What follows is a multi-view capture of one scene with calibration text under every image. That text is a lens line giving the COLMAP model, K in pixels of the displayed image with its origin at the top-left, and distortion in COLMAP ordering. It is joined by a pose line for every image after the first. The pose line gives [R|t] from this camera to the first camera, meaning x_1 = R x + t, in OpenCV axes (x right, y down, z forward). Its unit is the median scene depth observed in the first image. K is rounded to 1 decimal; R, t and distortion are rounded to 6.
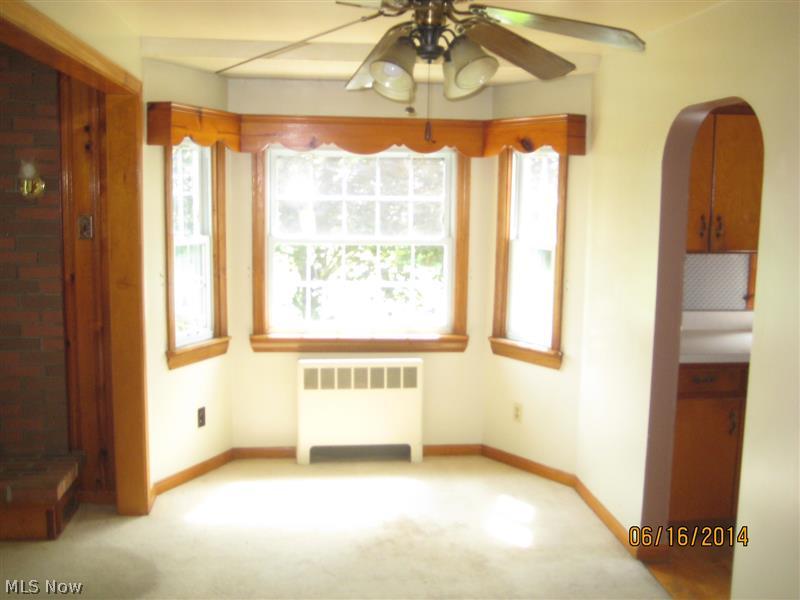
lens RADIAL K [[830.6, 0, 400.0], [0, 830.6, 300.0], [0, 0, 1]] dist [-0.135285, 0.004824]
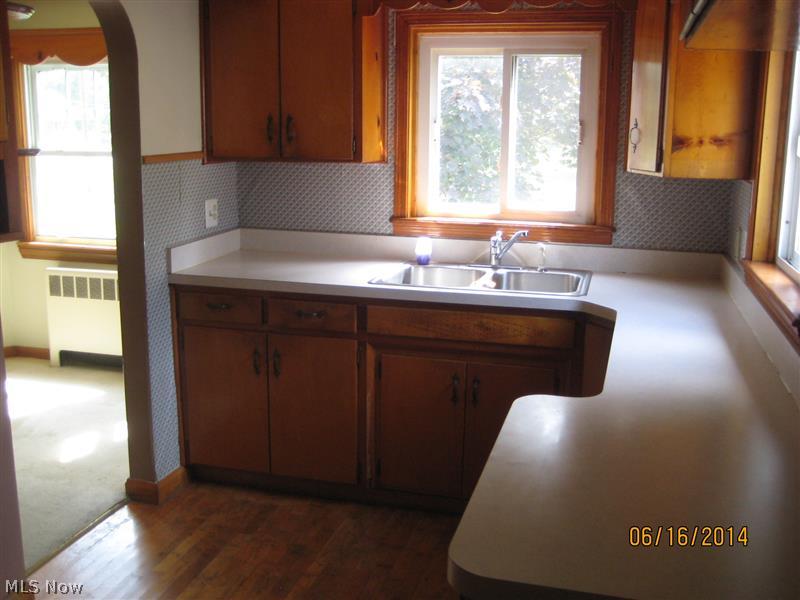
lens RADIAL K [[830.6, 0, 400.0], [0, 830.6, 300.0], [0, 0, 1]] dist [-0.135285, 0.004824]
pose [[0.931786, 0.071737, -0.355850, 0.666881], [-0.042365, 0.995070, 0.089669, 0.002915], [0.360528, -0.068477, 0.930231, 0.200550]]
